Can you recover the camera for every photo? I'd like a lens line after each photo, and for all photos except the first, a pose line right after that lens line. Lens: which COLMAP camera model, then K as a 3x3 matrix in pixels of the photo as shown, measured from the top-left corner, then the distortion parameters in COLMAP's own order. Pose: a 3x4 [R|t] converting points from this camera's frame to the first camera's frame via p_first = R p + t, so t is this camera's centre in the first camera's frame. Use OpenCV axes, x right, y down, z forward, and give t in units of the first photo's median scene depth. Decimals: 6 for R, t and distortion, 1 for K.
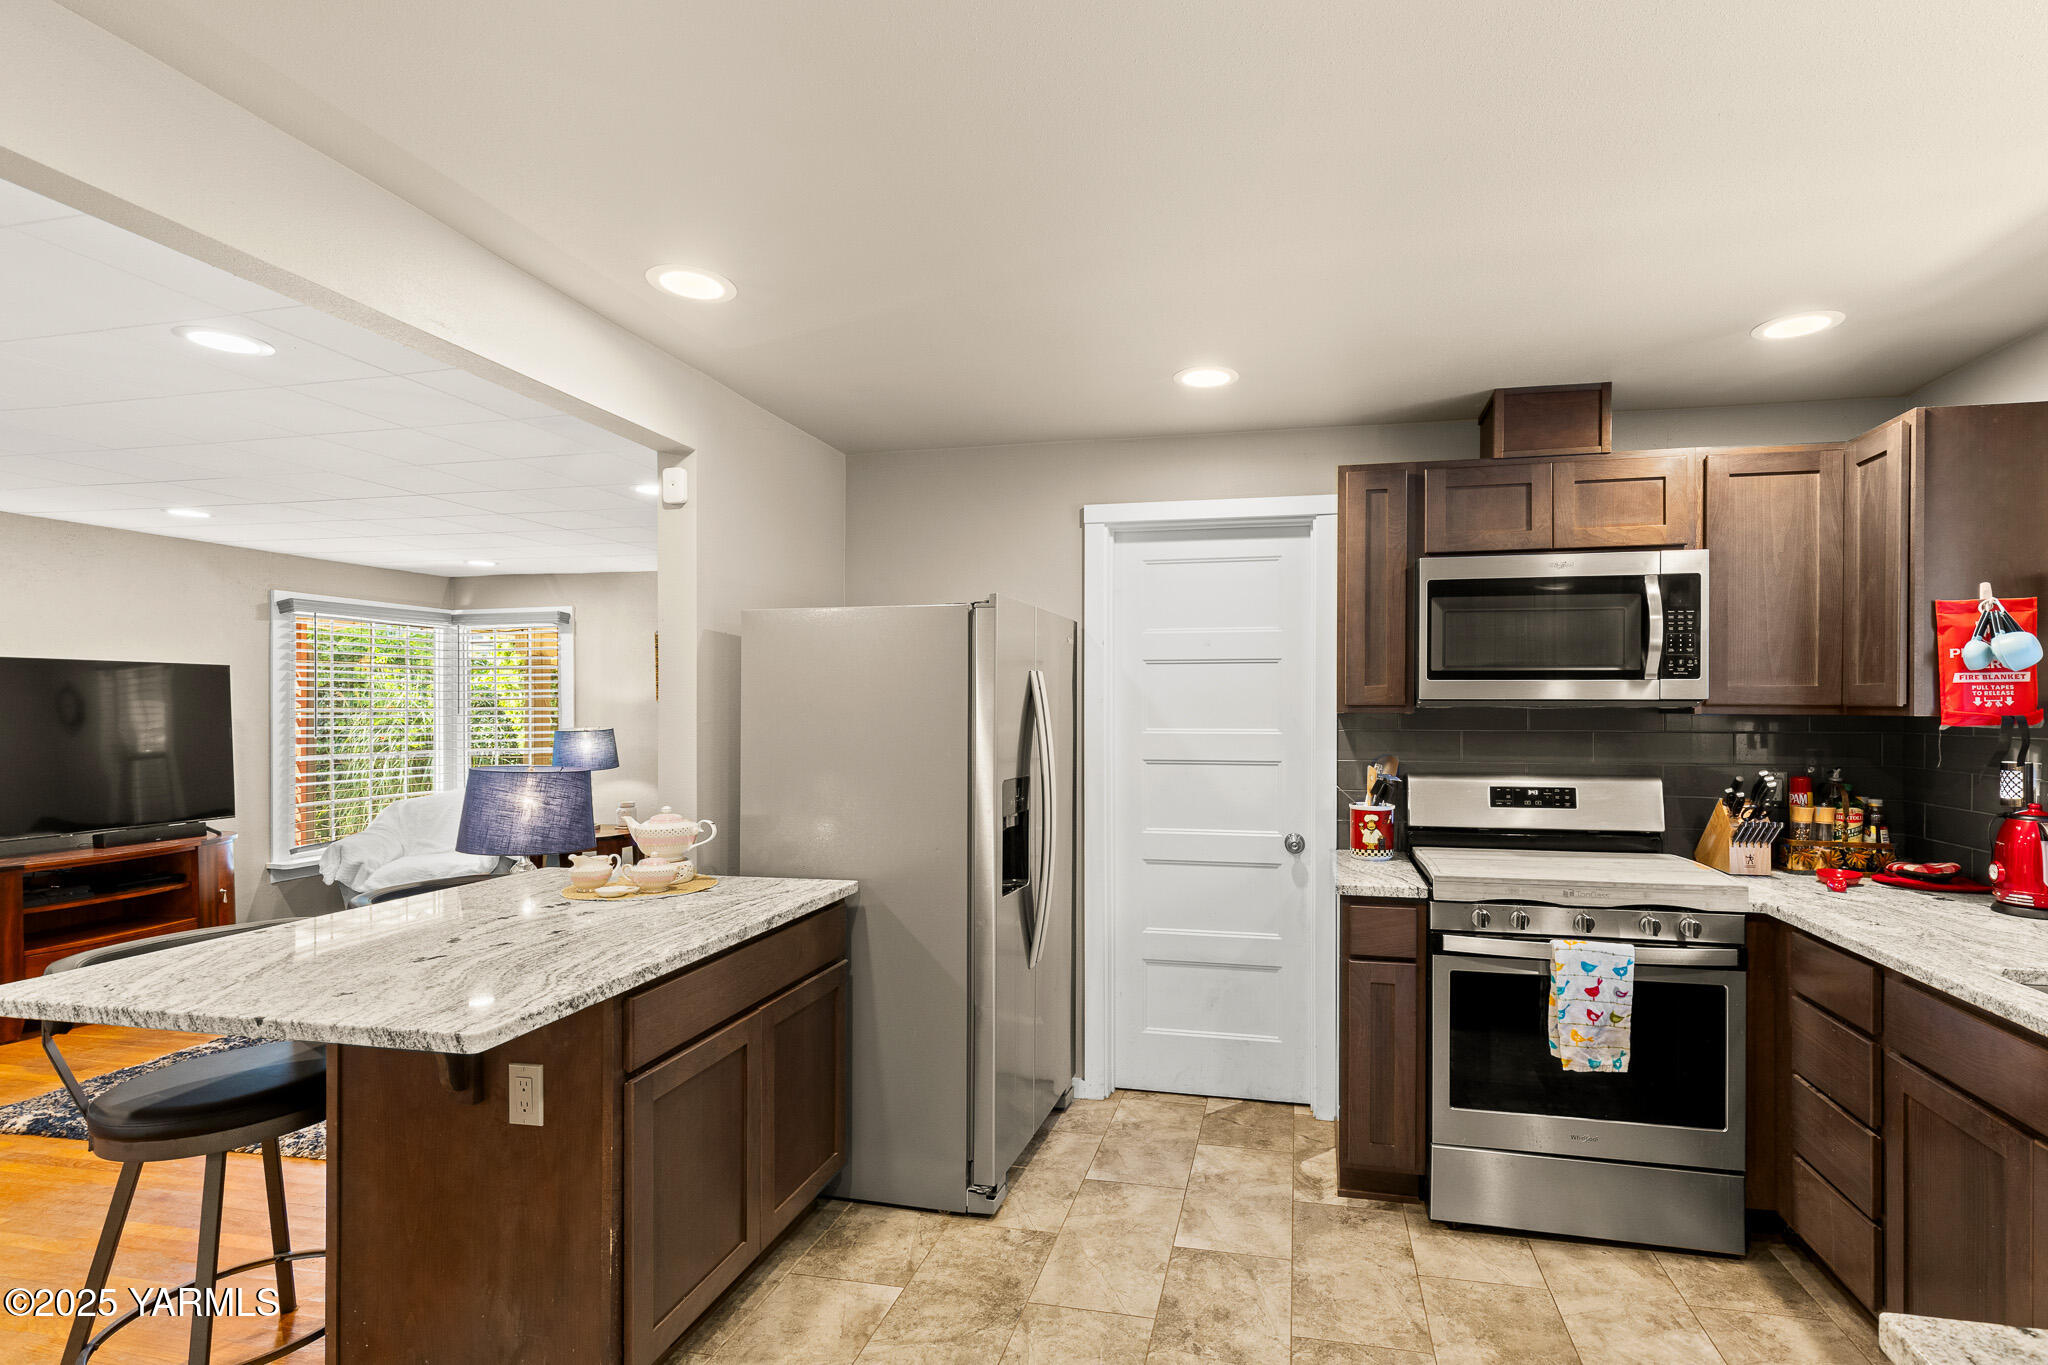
lens RADIAL K [[972.7, 0, 1121.8], [0, 972.7, 695.4], [0, 0, 1]] dist [-0.001146, 0.000013]
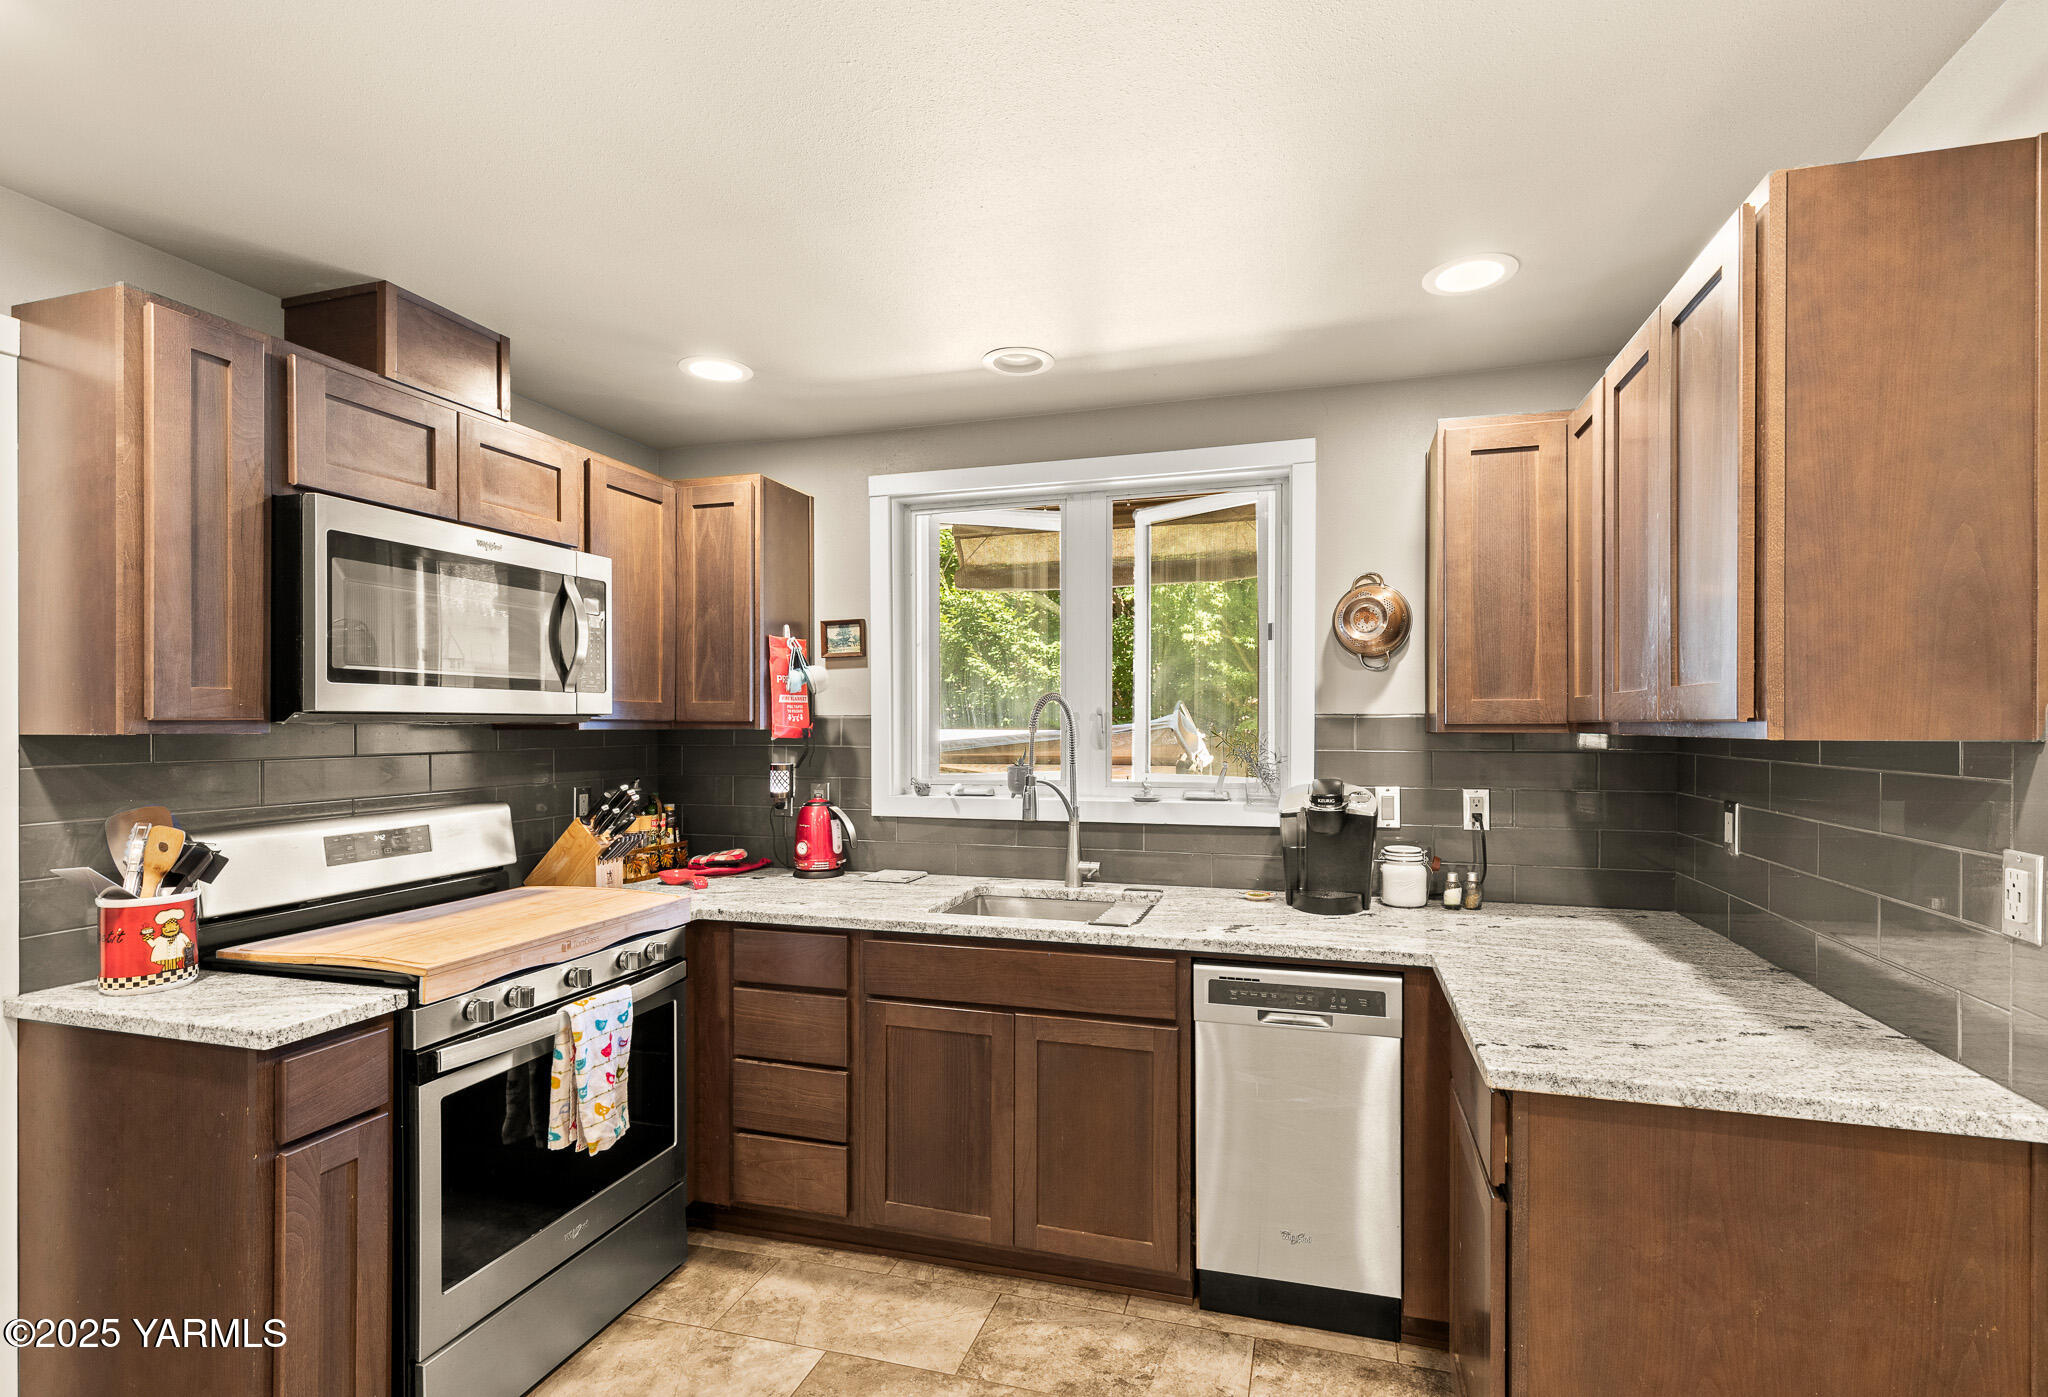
lens RADIAL K [[957.0, 0, 1026.0], [0, 957.0, 720.5], [0, 0, 1]] dist [0.001549, 0.000020]
pose [[0.097384, 0.001309, 0.995246, -0.313070], [-0.005894, 0.999982, -0.000738, 0.008682], [-0.995229, -0.005794, 0.097390, 0.522950]]
